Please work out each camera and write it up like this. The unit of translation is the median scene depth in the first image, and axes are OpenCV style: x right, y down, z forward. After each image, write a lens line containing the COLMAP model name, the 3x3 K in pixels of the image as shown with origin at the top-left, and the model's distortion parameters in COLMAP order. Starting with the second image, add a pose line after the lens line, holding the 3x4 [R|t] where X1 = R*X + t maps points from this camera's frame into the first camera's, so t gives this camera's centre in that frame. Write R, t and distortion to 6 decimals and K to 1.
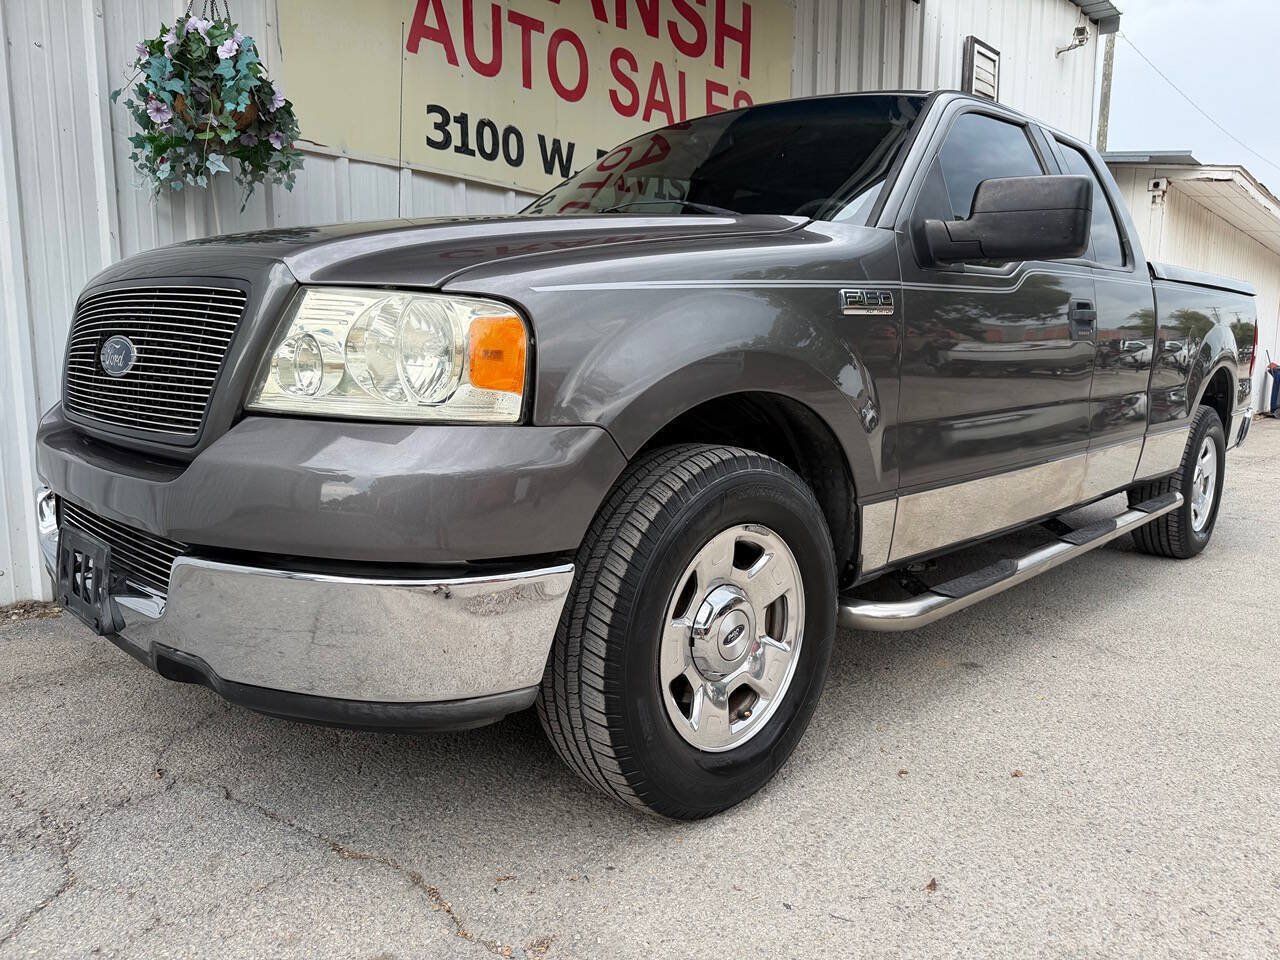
lens RADIAL K [[914.8, 0, 644.6], [0, 914.8, 470.7], [0, 0, 1]] dist [0.014308, -0.025135]
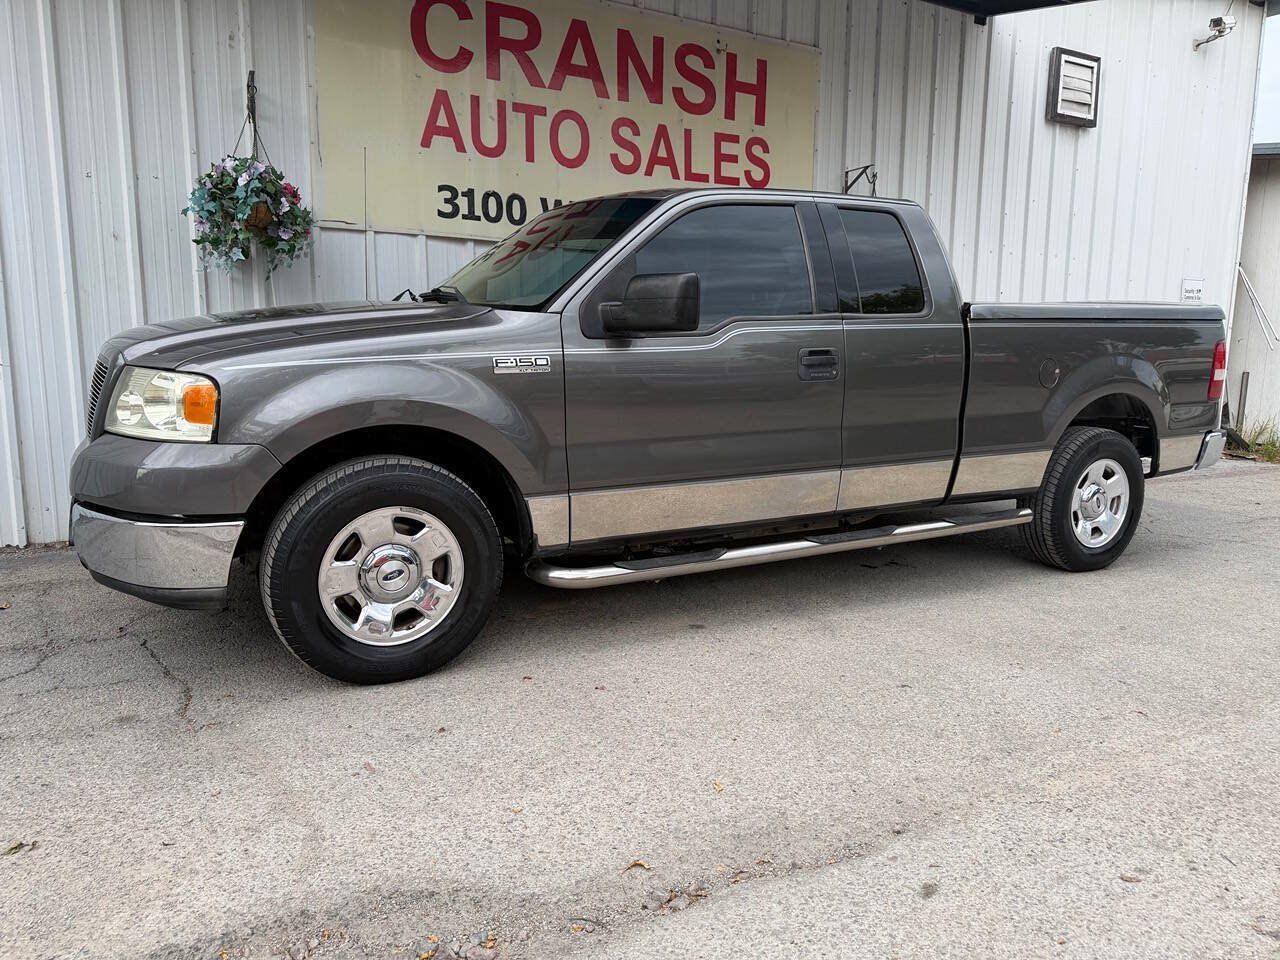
lens RADIAL K [[903.1, 0, 640.3], [0, 903.1, 483.0], [0, 0, 1]] dist [0.032370, -0.044209]
pose [[0.955406, 0.048036, -0.291364, 0.509163], [-0.039999, 0.998639, 0.033481, -0.027367], [0.292575, -0.020334, 0.956026, -0.205584]]
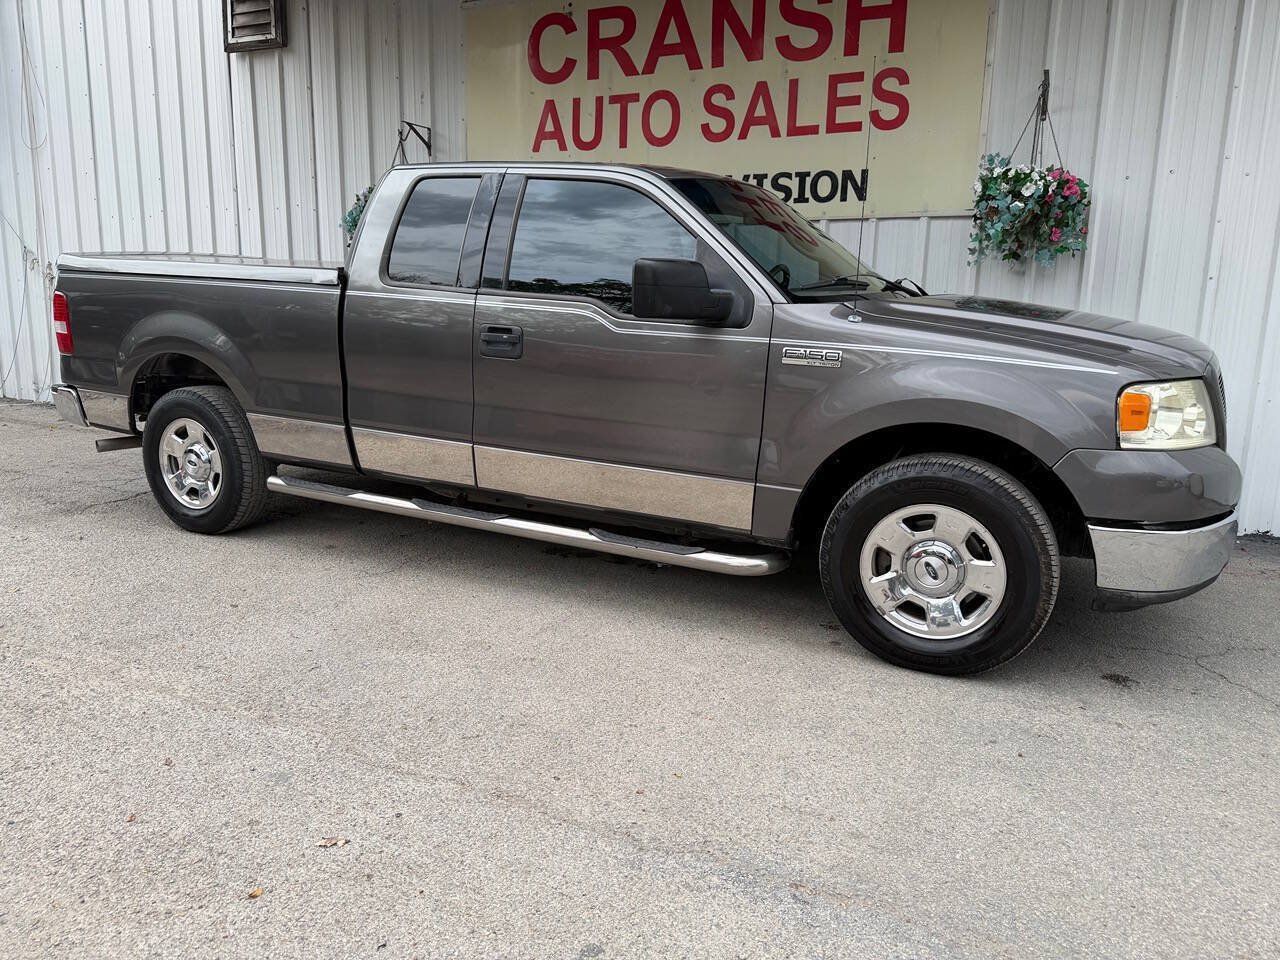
lens RADIAL K [[914.8, 0, 637.8], [0, 914.8, 489.5], [0, 0, 1]] dist [0.014308, -0.025135]
pose [[0.308610, 0.180589, -0.933888, 1.576641], [-0.129534, 0.980644, 0.146825, -0.150738], [0.942327, 0.075659, 0.326029, 0.771024]]
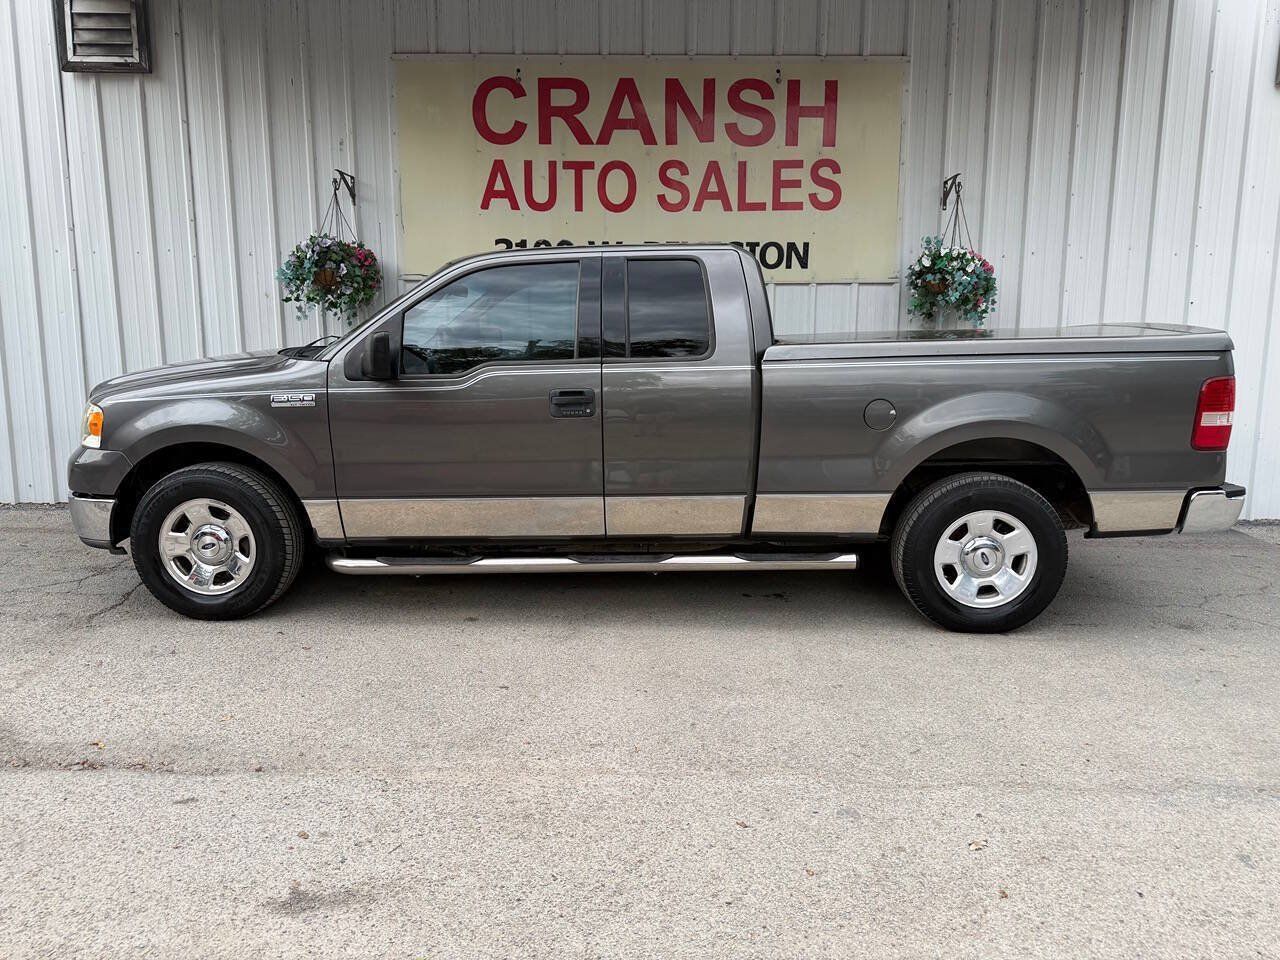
lens RADIAL K [[903.1, 0, 643.3], [0, 903.1, 496.4], [0, 0, 1]] dist [0.032370, -0.044209]
pose [[0.676419, 0.119792, -0.726710, 1.309600], [-0.086445, 0.992777, 0.083188, -0.120693], [0.731427, 0.006550, 0.681889, 0.123368]]
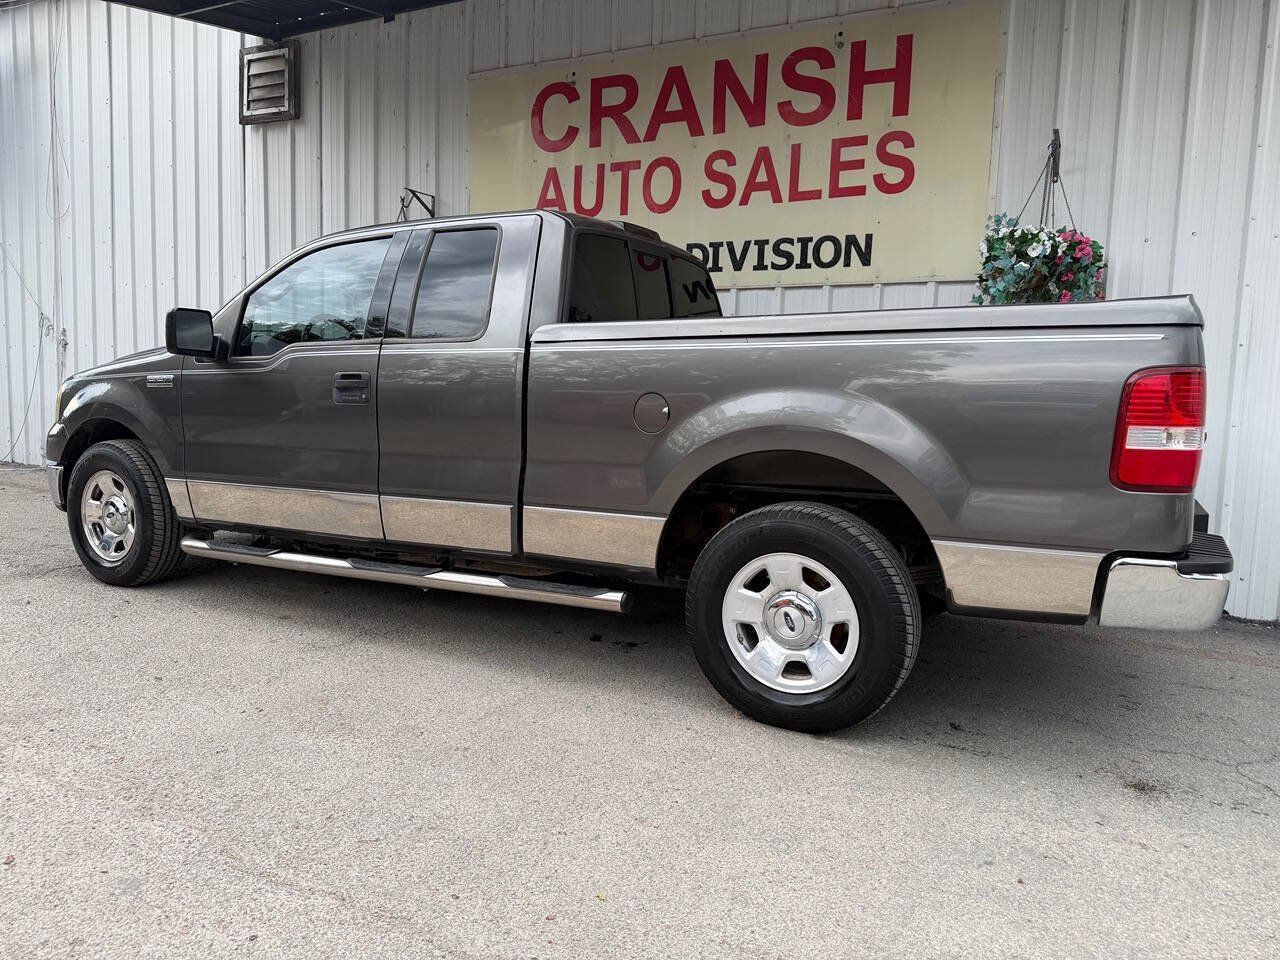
lens RADIAL K [[914.8, 0, 639.5], [0, 914.8, 484.4], [0, 0, 1]] dist [0.014308, -0.025135]
pose [[0.272917, 0.096641, -0.957171, 1.514235], [-0.142829, 0.987986, 0.059027, -0.135686], [0.951376, 0.120602, 0.283442, 0.867743]]
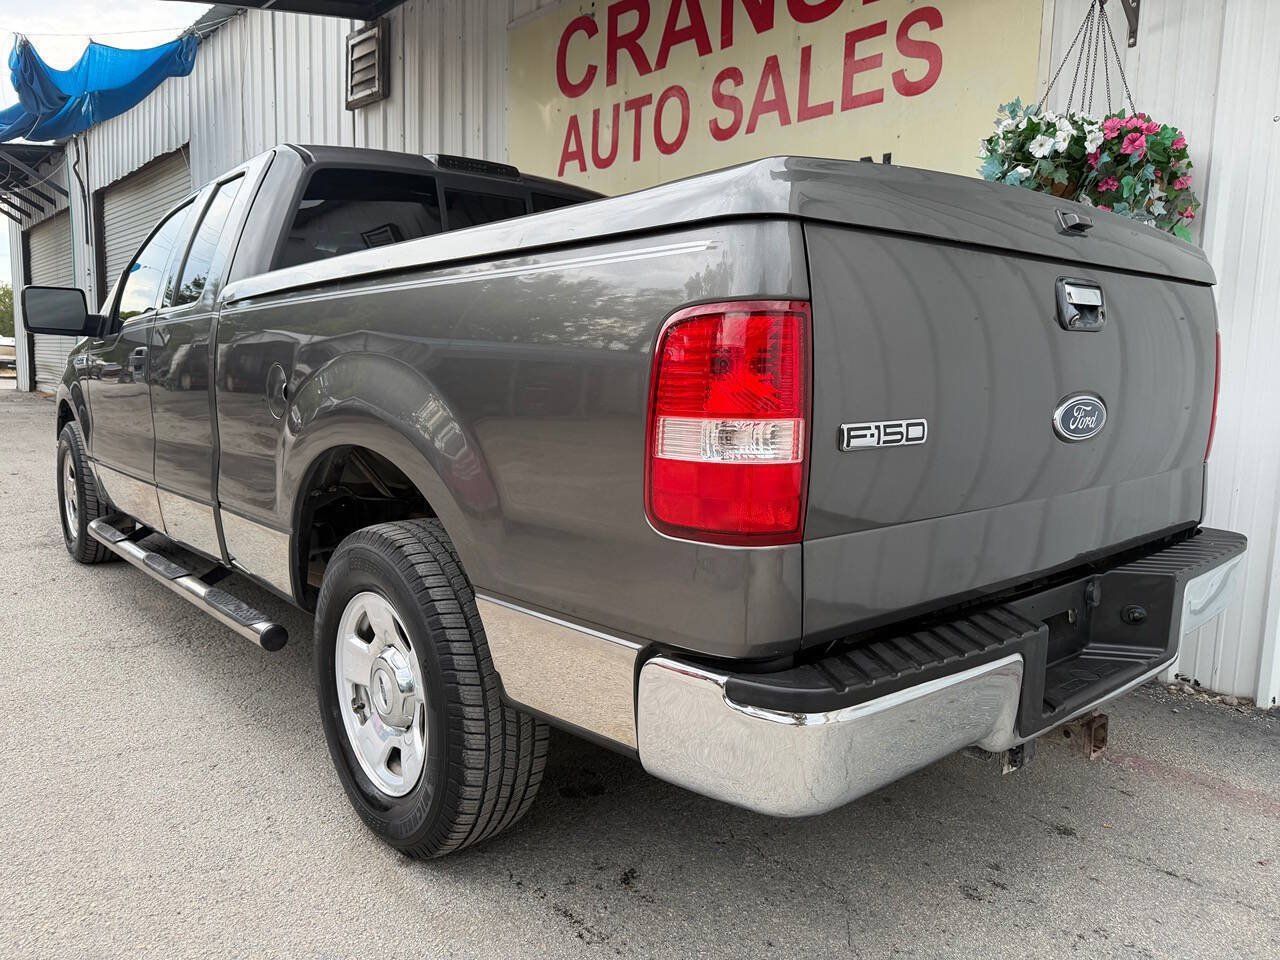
lens RADIAL K [[914.8, 0, 632.4], [0, 914.8, 472.6], [0, 0, 1]] dist [0.014308, -0.025135]
pose [[-0.089283, 0.105922, -0.990358, 1.317958], [-0.140143, 0.983101, 0.117780, -0.210745], [0.986098, 0.149308, -0.072930, 1.430940]]
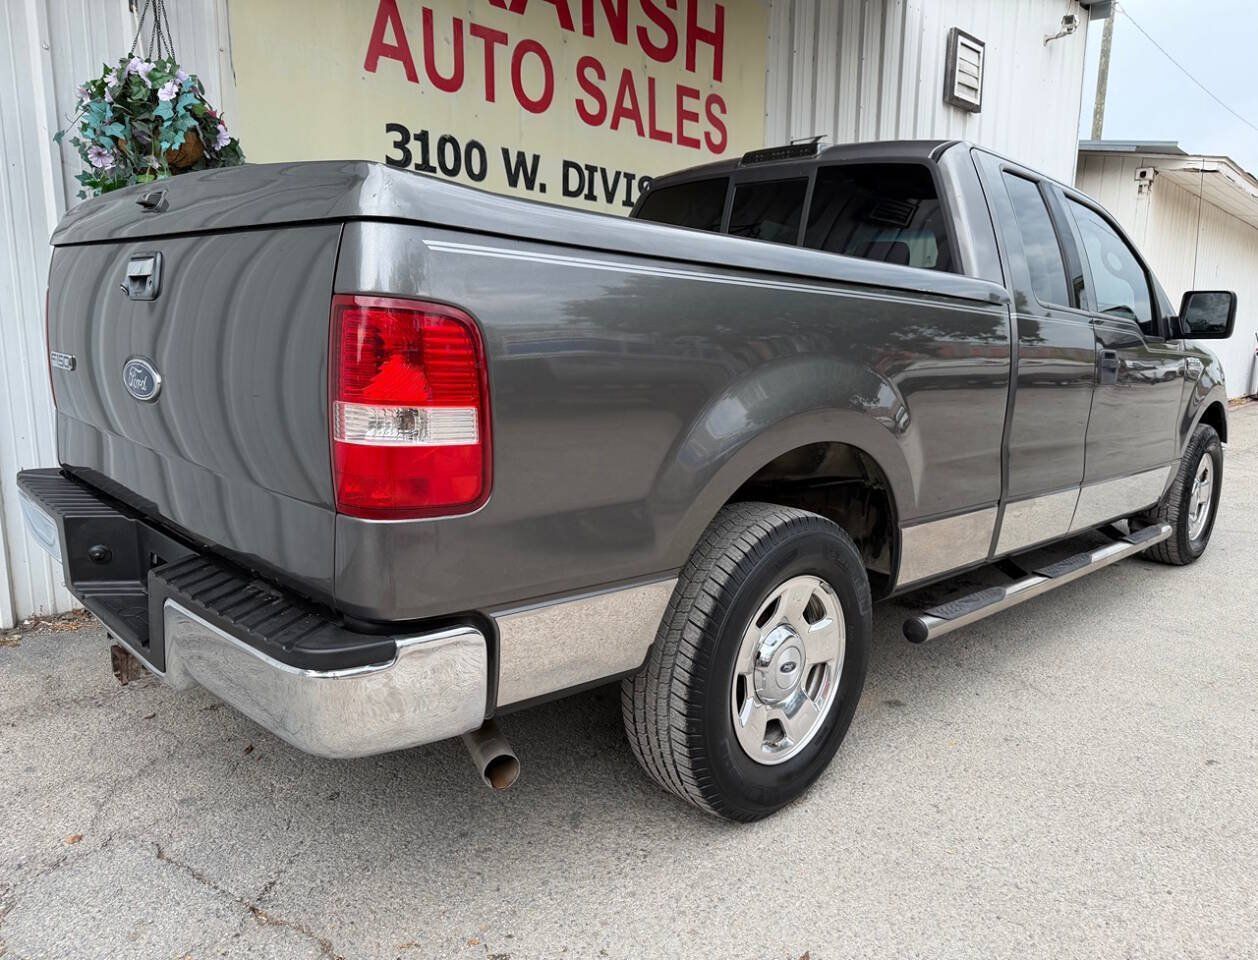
lens RADIAL K [[915.0, 0, 652.7], [0, 915.0, 476.5], [0, 0, 1]] dist [0.014728, -0.021067]
pose [[0.999942, 0.006888, 0.008278, 0.054501], [-0.007256, 0.998944, 0.045372, -0.070831], [-0.007957, -0.045430, 0.998936, -0.021374]]
